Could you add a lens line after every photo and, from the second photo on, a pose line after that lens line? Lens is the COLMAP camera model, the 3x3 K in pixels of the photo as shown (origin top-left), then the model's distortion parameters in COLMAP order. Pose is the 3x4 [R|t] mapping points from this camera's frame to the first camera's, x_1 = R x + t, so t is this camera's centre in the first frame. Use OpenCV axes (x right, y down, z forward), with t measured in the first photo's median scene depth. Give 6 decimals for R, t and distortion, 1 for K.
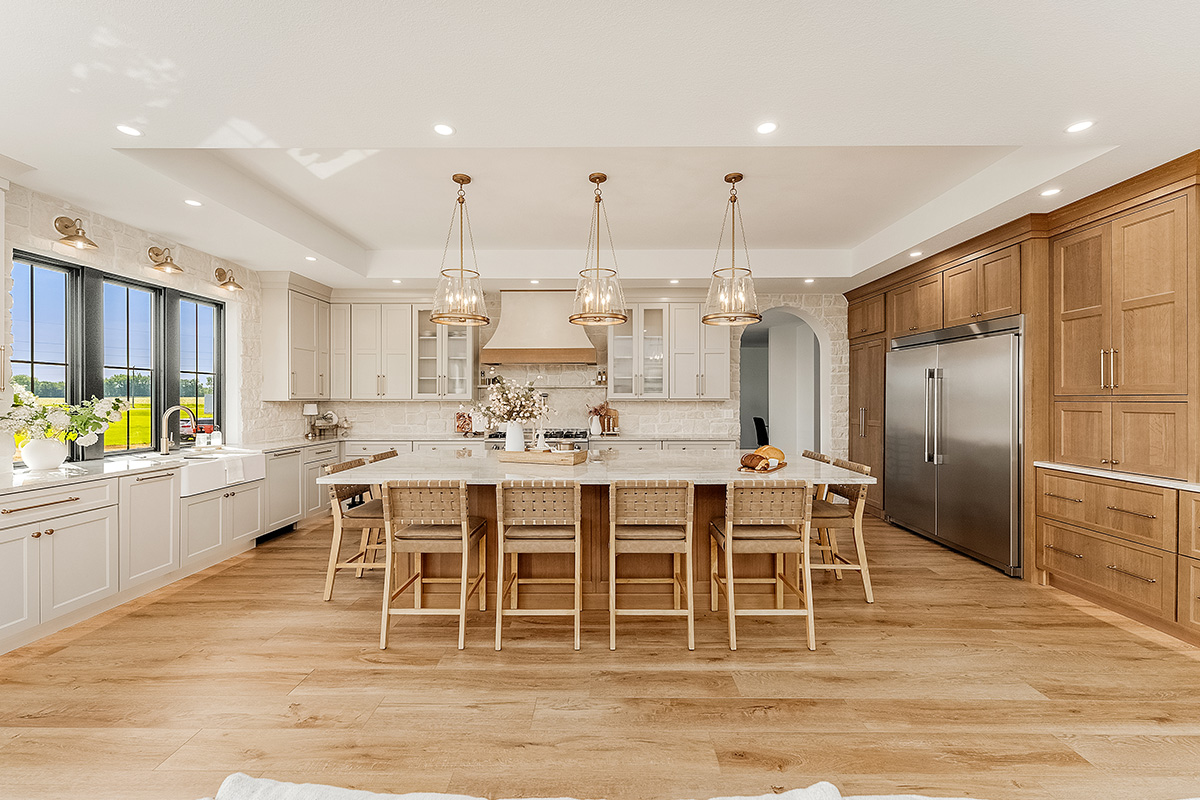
lens RADIAL K [[495.6, 0, 599.2], [0, 495.6, 400.6], [0, 0, 1]] dist [-0.000102, 0.000079]
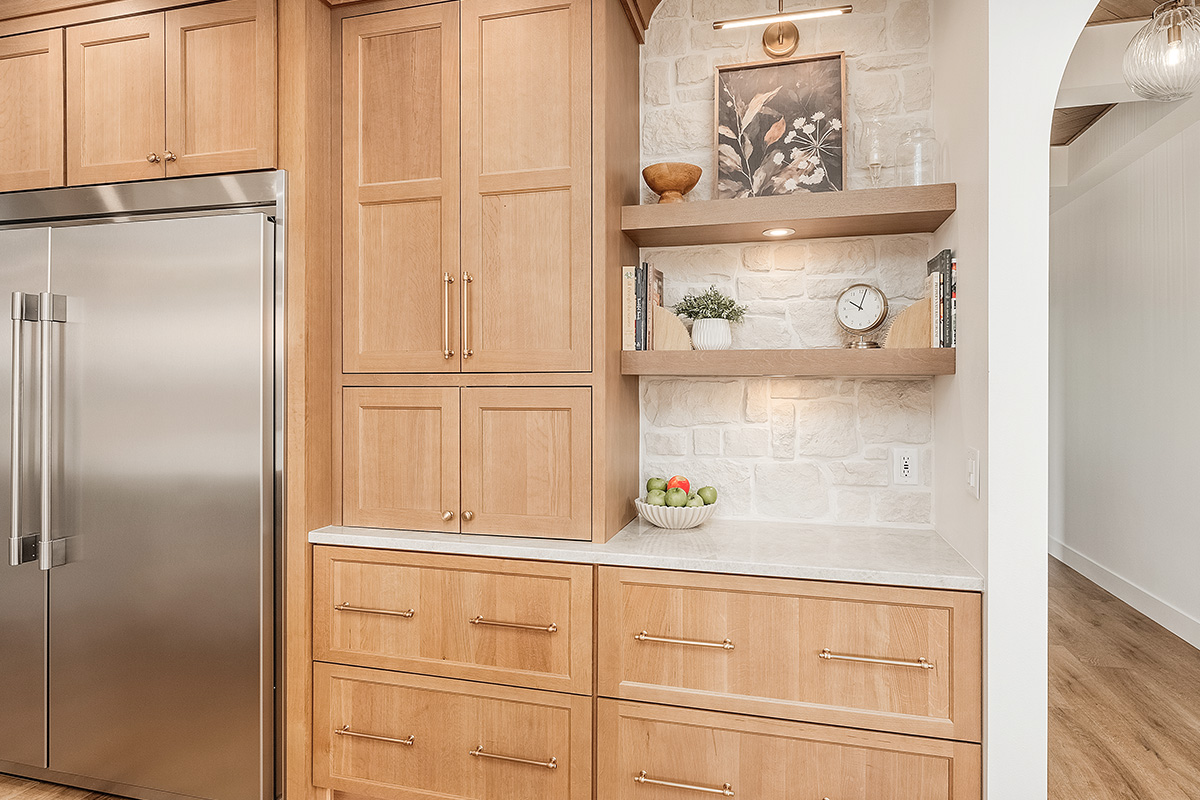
lens RADIAL K [[688.2, 0, 596.5], [0, 688.2, 384.4], [0, 0, 1]] dist [-0.002334, -0.000164]
pose [[0.252256, 0.003215, 0.967655, 0.303990], [0.002224, 0.999990, -0.003902, 0.002041], [-0.967658, 0.003136, 0.252247, 0.494189]]
